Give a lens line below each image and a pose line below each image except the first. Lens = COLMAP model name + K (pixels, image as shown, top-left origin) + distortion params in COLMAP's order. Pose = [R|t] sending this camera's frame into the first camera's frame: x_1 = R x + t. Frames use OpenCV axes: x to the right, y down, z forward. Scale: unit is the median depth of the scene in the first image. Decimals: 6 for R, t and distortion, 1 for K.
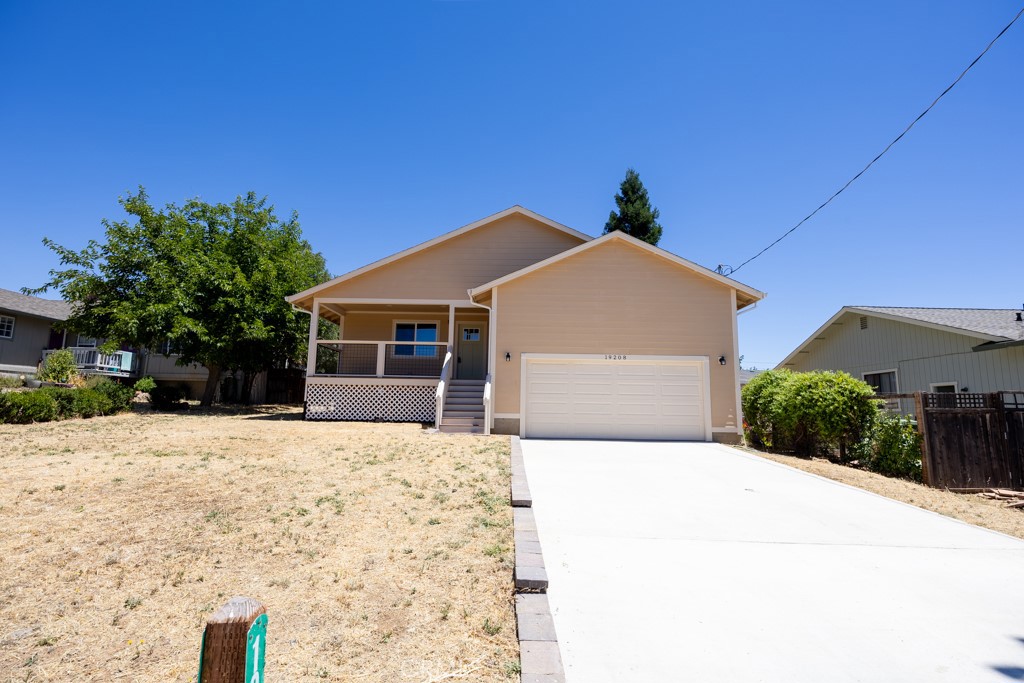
lens RADIAL K [[497.4, 0, 512.0], [0, 497.4, 341.5], [0, 0, 1]] dist [0.000425, -0.000003]
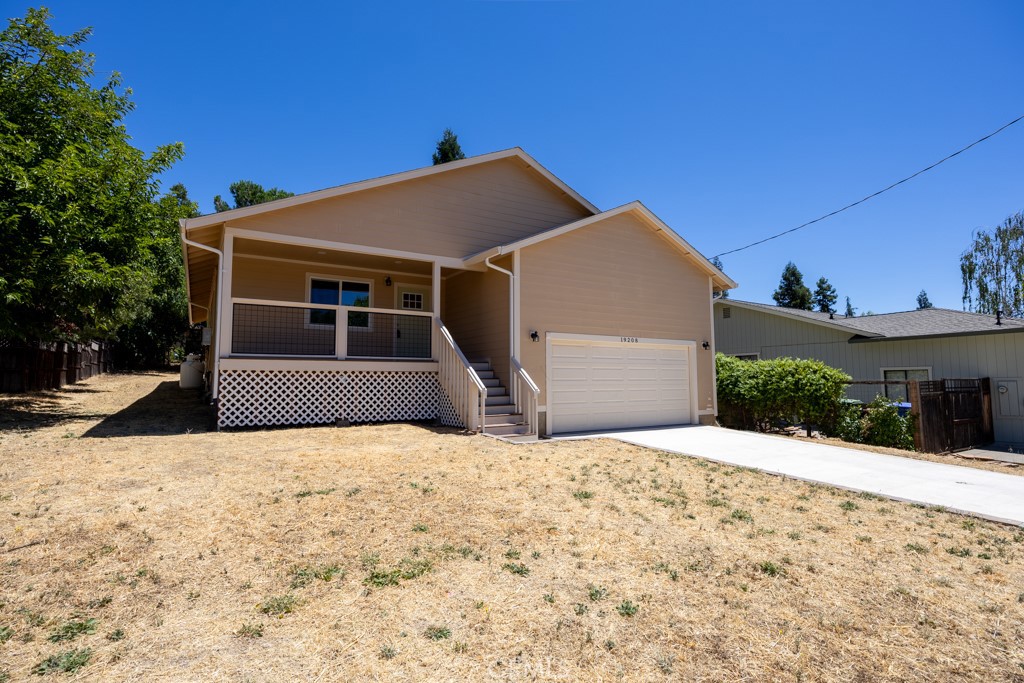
lens RADIAL K [[497.4, 0, 512.0], [0, 497.4, 341.5], [0, 0, 1]] dist [0.000425, -0.000003]
pose [[0.854093, 0.021804, 0.519664, -0.424752], [-0.055667, 0.997214, 0.049650, 0.001070], [-0.517133, -0.071334, 0.852927, 0.305968]]
